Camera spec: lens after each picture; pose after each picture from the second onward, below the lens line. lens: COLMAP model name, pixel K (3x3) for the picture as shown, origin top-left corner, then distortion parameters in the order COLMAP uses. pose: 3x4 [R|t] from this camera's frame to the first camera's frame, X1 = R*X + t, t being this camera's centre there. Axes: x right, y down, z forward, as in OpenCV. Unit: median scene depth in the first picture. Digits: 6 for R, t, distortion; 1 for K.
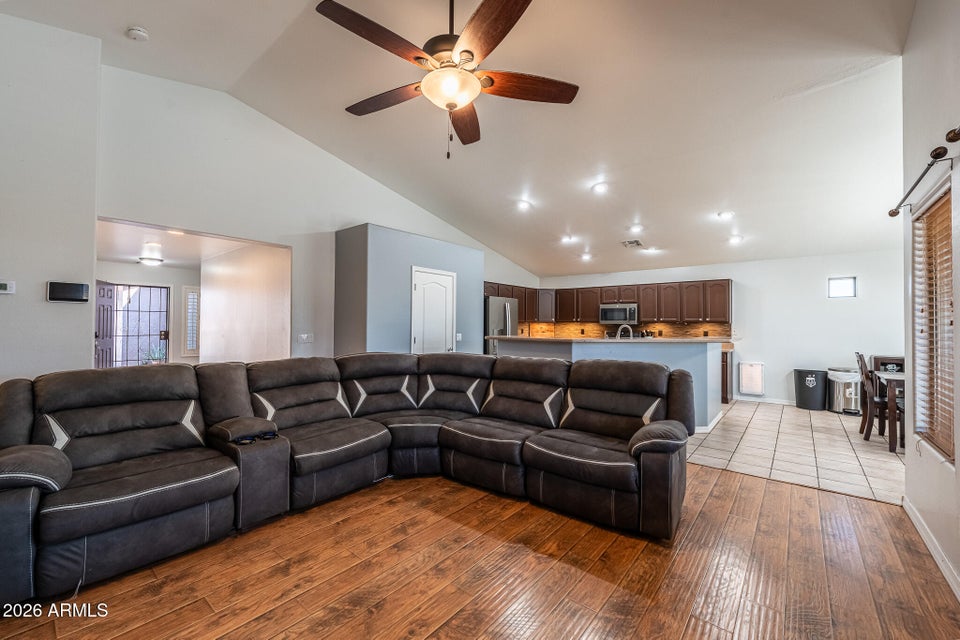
lens RADIAL K [[404.9, 0, 494.4], [0, 404.9, 320.6], [0, 0, 1]] dist [0.000303, 0.000091]
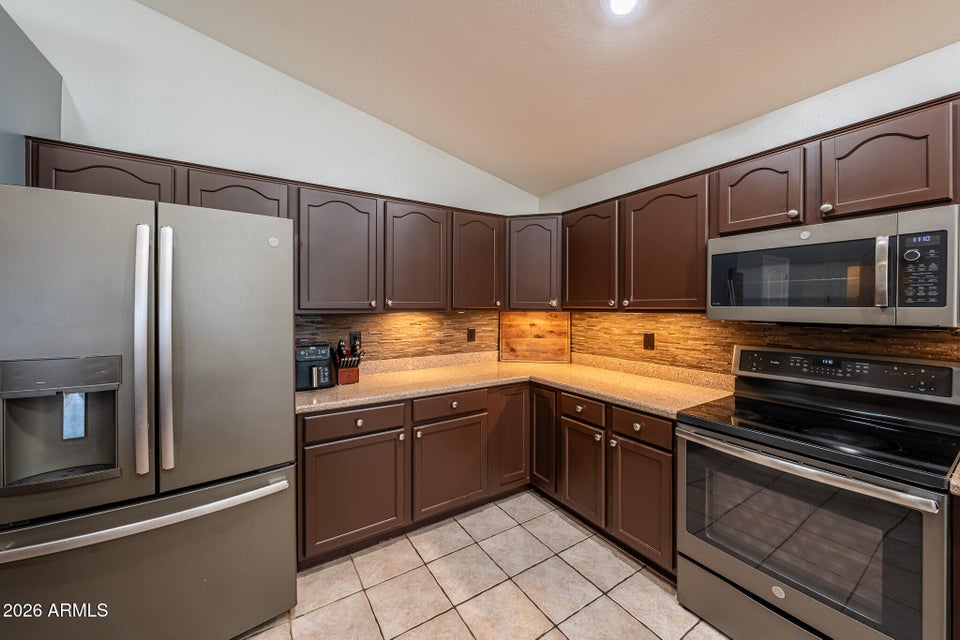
lens RADIAL K [[359.0, 0, 479.5], [0, 359.0, 306.6], [0, 0, 1]] dist [-0.000556, -0.000114]
pose [[0.934862, -0.004481, -0.354984, 0.201221], [0.008674, 0.999910, 0.010222, -0.003057], [0.354907, -0.012635, 0.934816, 0.723391]]
